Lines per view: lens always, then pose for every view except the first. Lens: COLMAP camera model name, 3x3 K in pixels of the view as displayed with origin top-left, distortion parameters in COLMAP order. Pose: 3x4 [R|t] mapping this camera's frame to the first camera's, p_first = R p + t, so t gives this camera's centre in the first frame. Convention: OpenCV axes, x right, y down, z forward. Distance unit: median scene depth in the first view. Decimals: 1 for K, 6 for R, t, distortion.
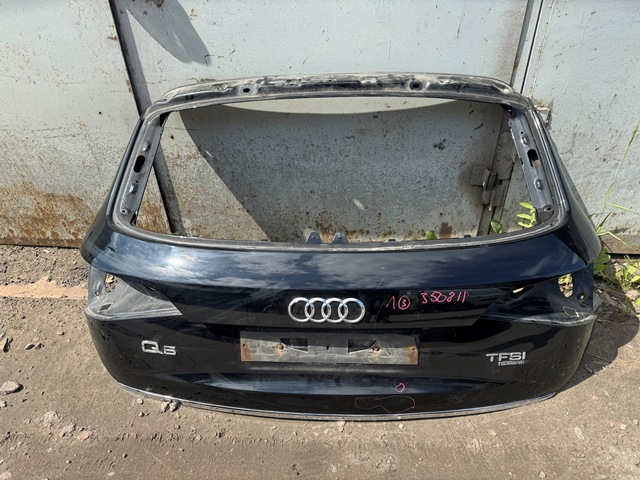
lens RADIAL K [[452.8, 0, 319.2], [0, 452.8, 239.9], [0, 0, 1]] dist [0.040904, -0.061599]
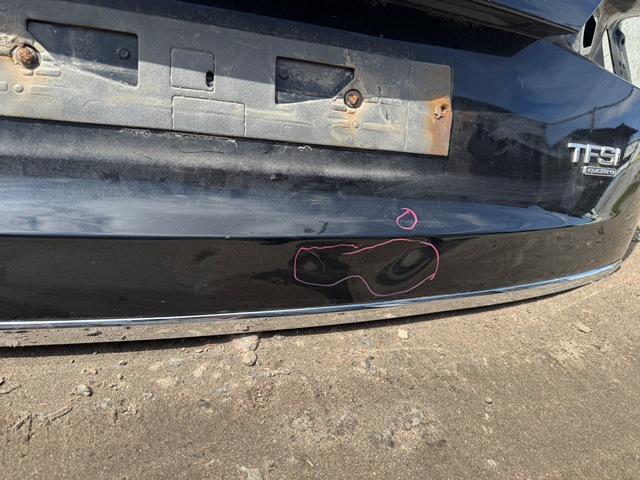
lens RADIAL K [[452.8, 0, 321.7], [0, 452.8, 246.1], [0, 0, 1]] dist [0.040904, -0.061599]
pose [[0.906123, 0.001039, 0.423013, -0.039573], [0.033718, 0.996638, -0.074675, 0.357256], [-0.421669, 0.081928, 0.903041, 0.674346]]
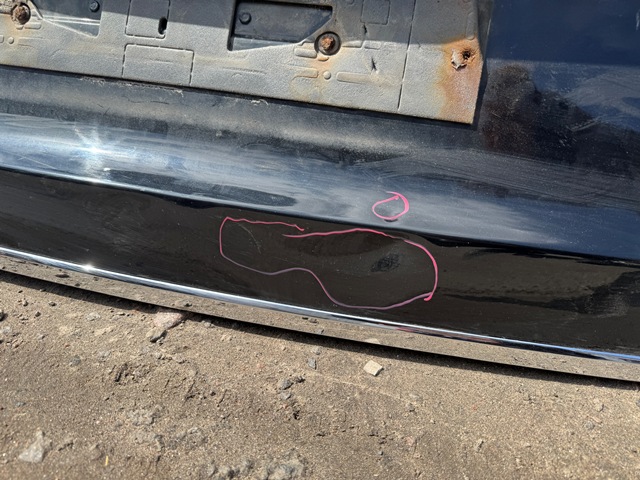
lens RADIAL K [[452.8, 0, 313.6], [0, 452.8, 250.5], [0, 0, 1]] dist [0.040904, -0.061599]
pose [[0.978789, 0.178388, -0.100749, 0.158505], [-0.191733, 0.970877, -0.143651, 0.381437], [0.072190, 0.159921, 0.984487, 0.714131]]
